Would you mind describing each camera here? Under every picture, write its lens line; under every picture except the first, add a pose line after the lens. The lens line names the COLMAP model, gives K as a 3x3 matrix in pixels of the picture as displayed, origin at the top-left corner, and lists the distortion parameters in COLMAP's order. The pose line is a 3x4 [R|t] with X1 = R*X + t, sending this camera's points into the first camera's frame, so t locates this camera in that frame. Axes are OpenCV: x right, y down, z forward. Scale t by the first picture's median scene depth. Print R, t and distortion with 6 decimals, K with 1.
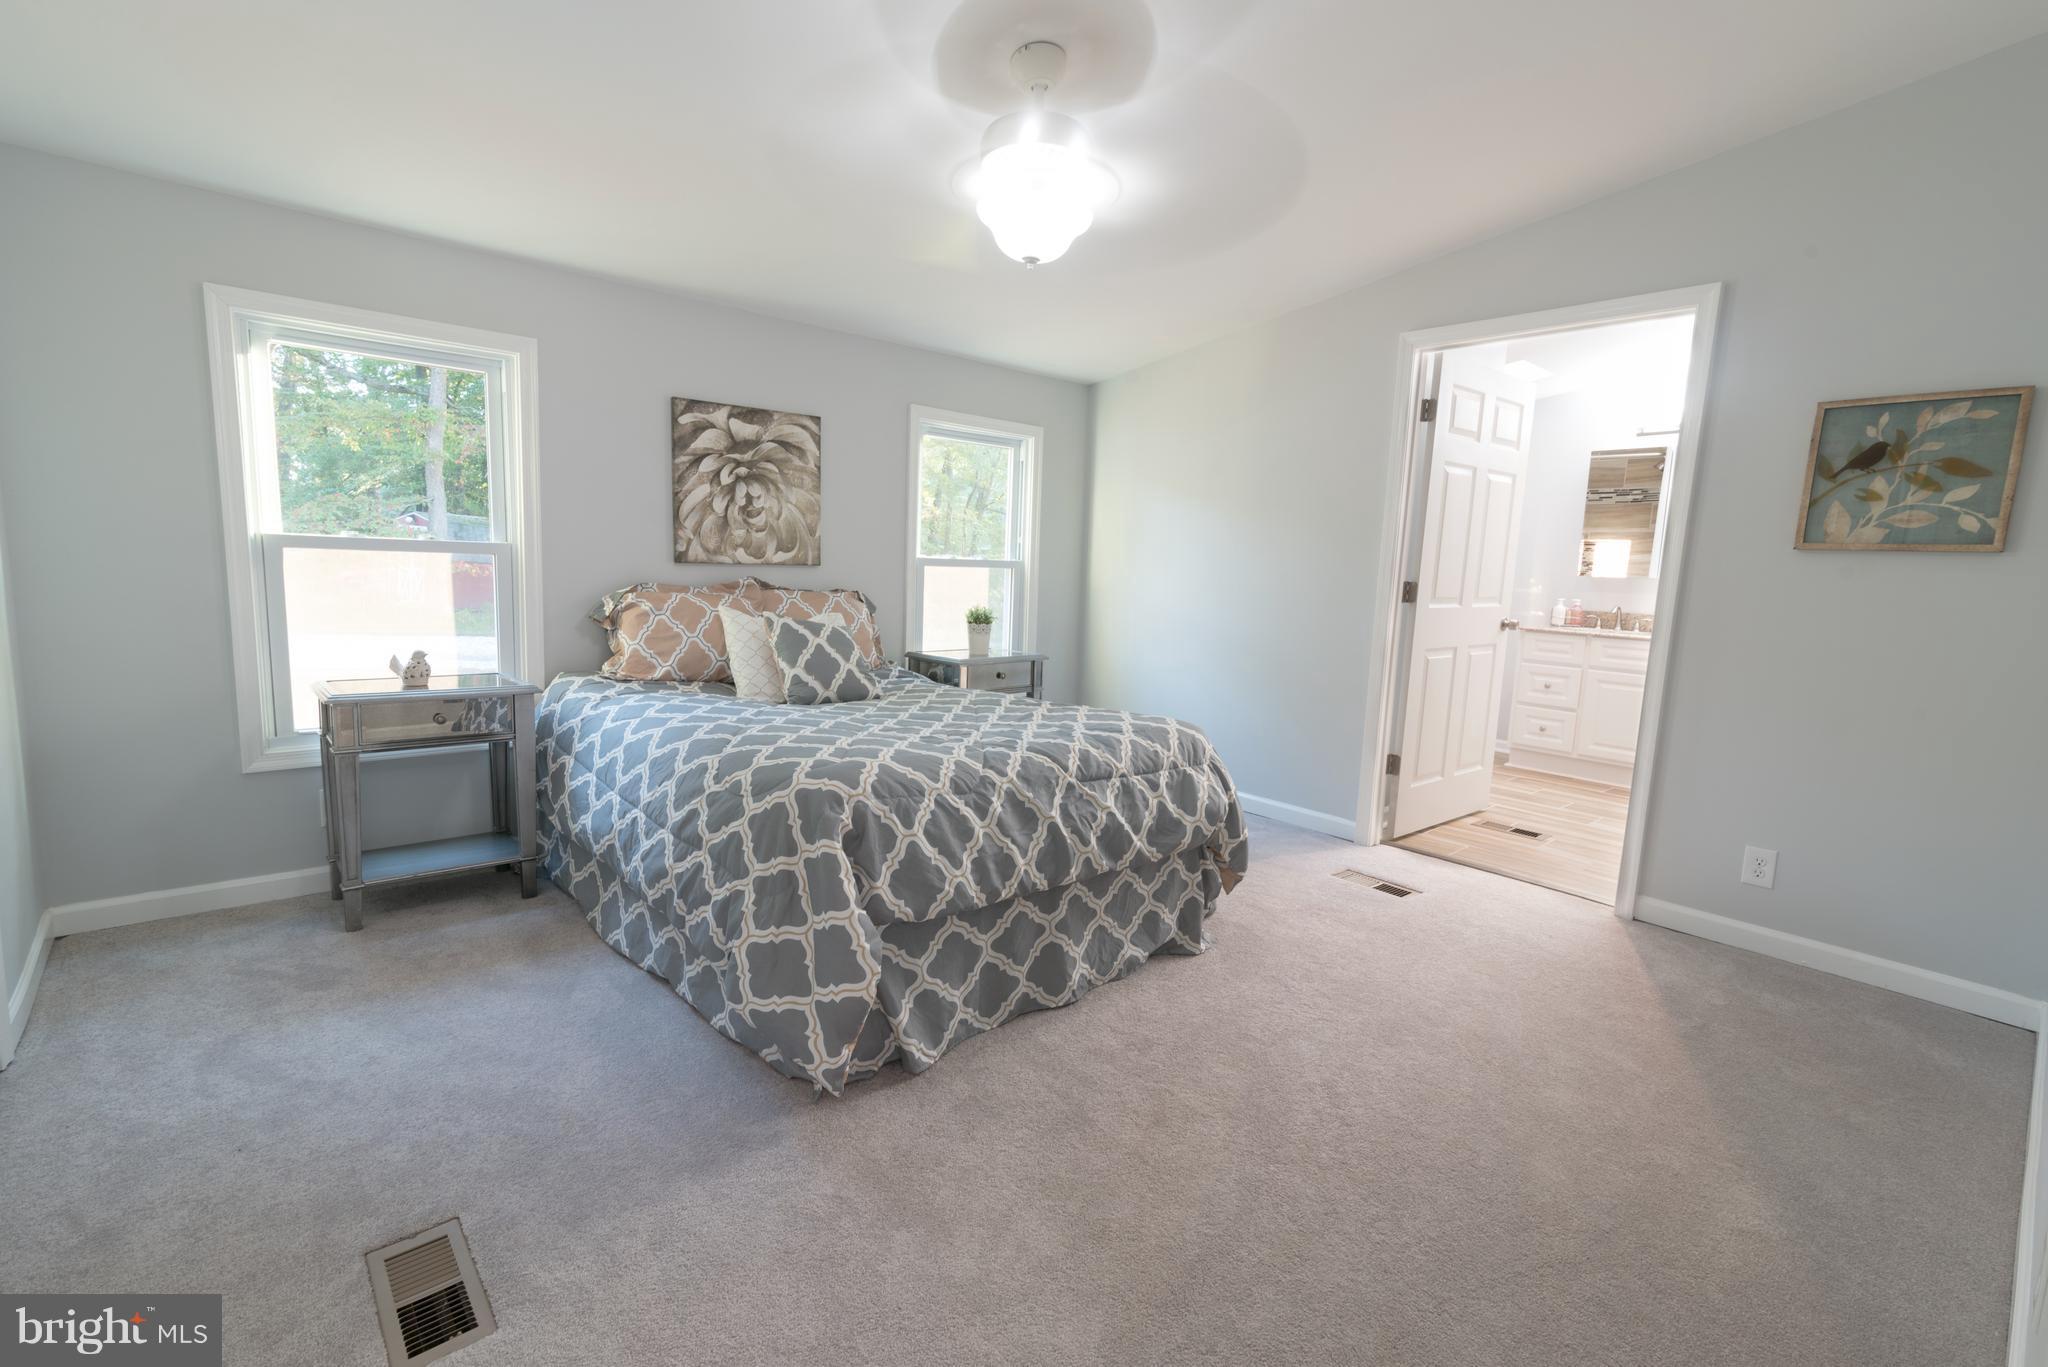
lens RADIAL K [[921.8, 0, 1024.0], [0, 921.8, 683.5], [0, 0, 1]] dist [0.012837, 0.000407]
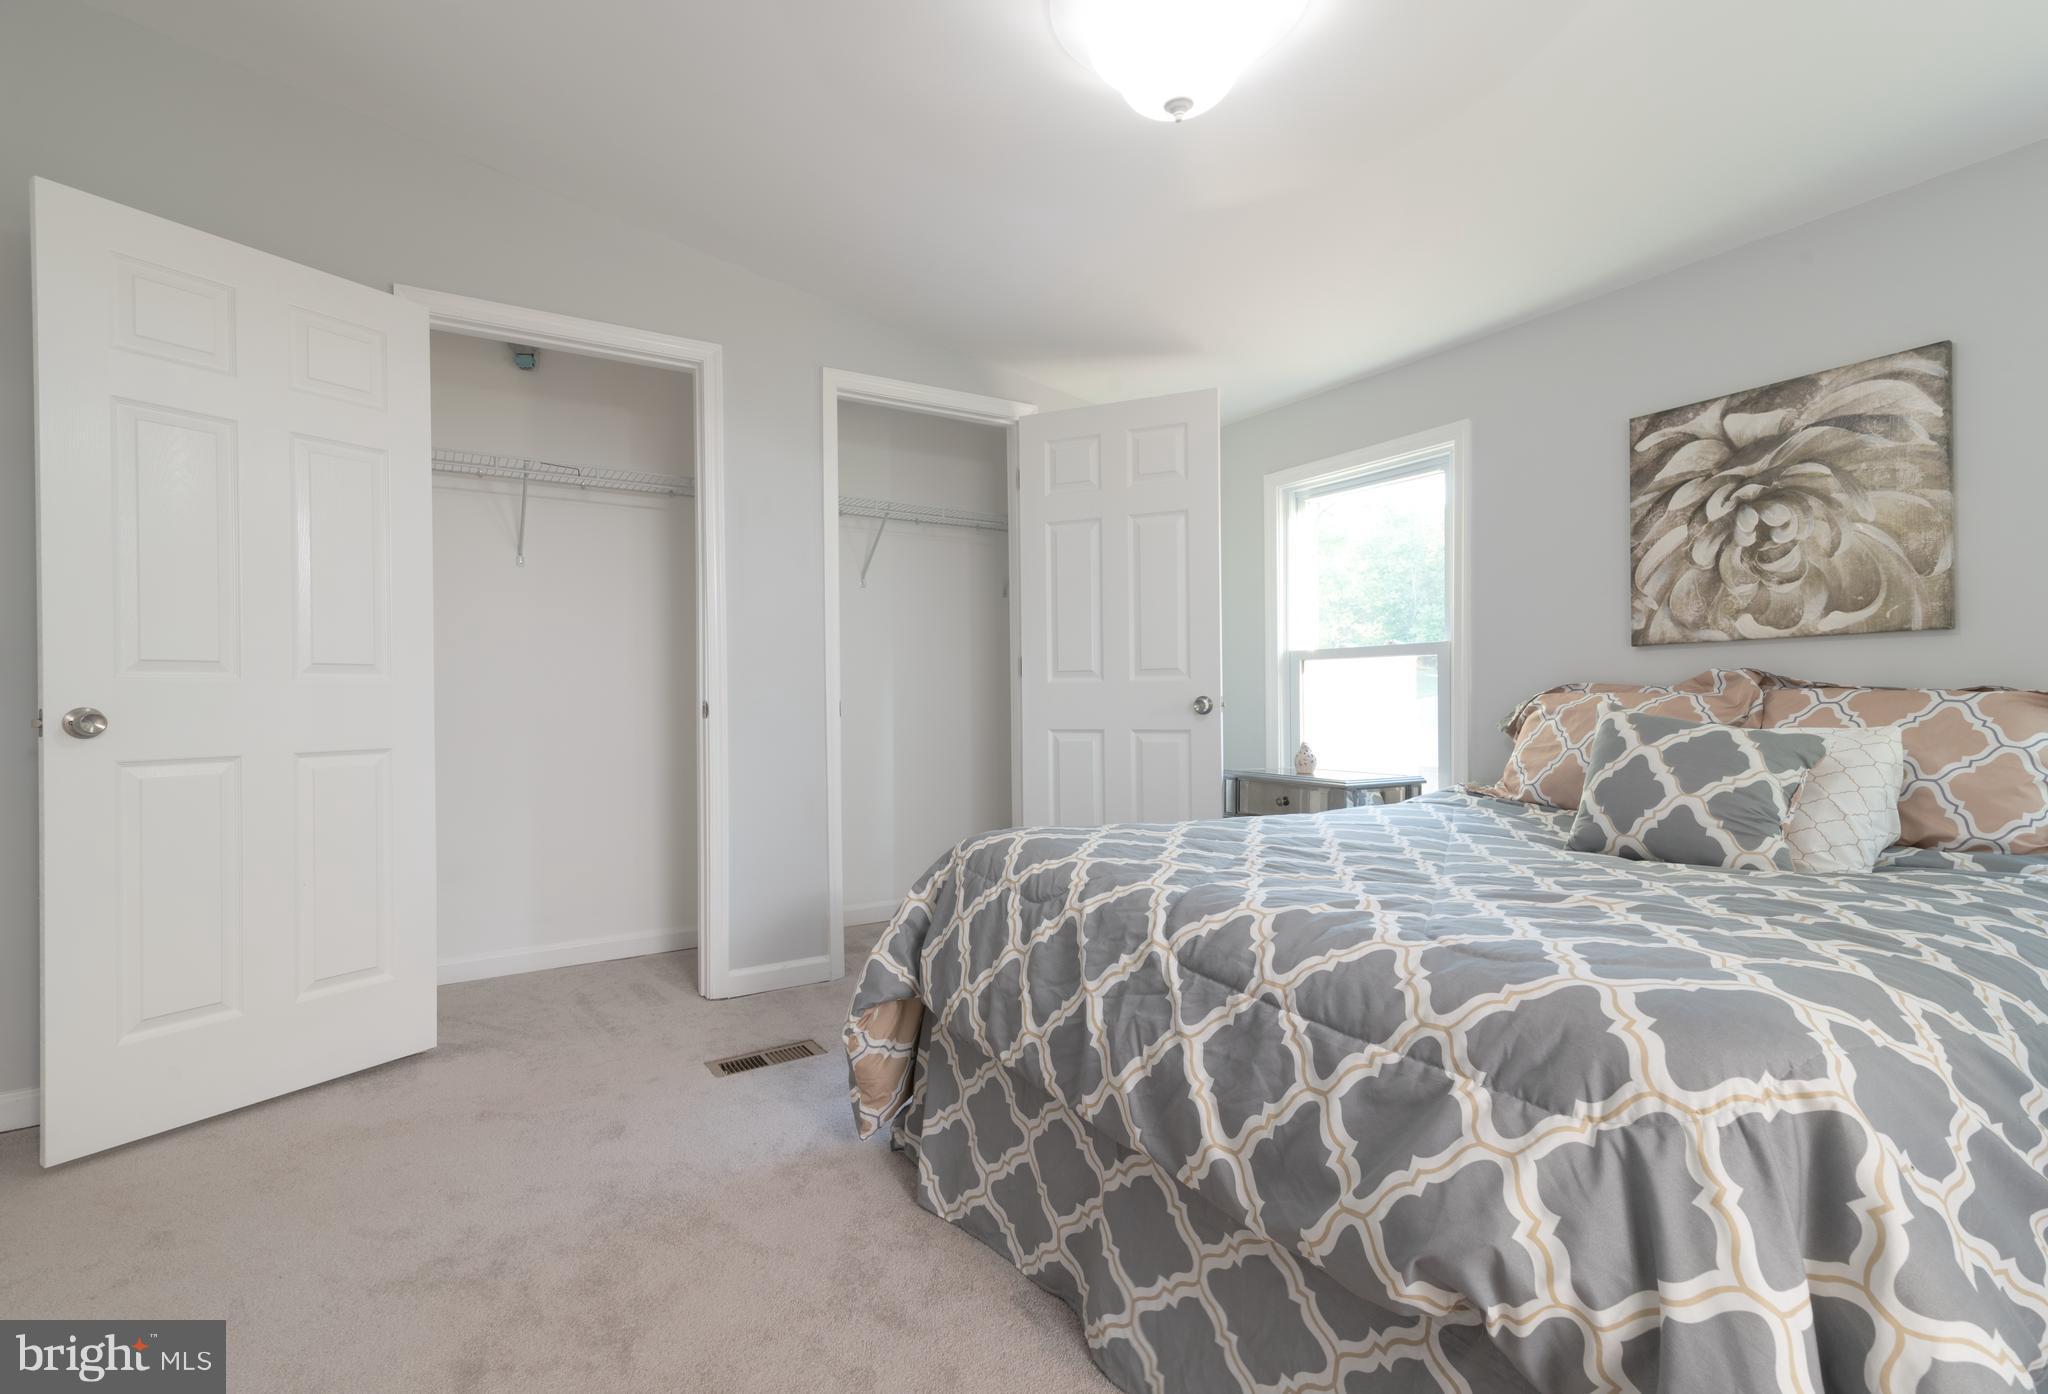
lens RADIAL K [[926.5, 0, 995.9], [0, 926.5, 707.5], [0, 0, 1]] dist [0.000751, -0.000037]
pose [[-0.170080, -0.034038, -0.984842, 0.392472], [-0.134181, 0.990895, -0.011074, -0.011218], [0.976252, 0.130264, -0.173099, 0.638575]]
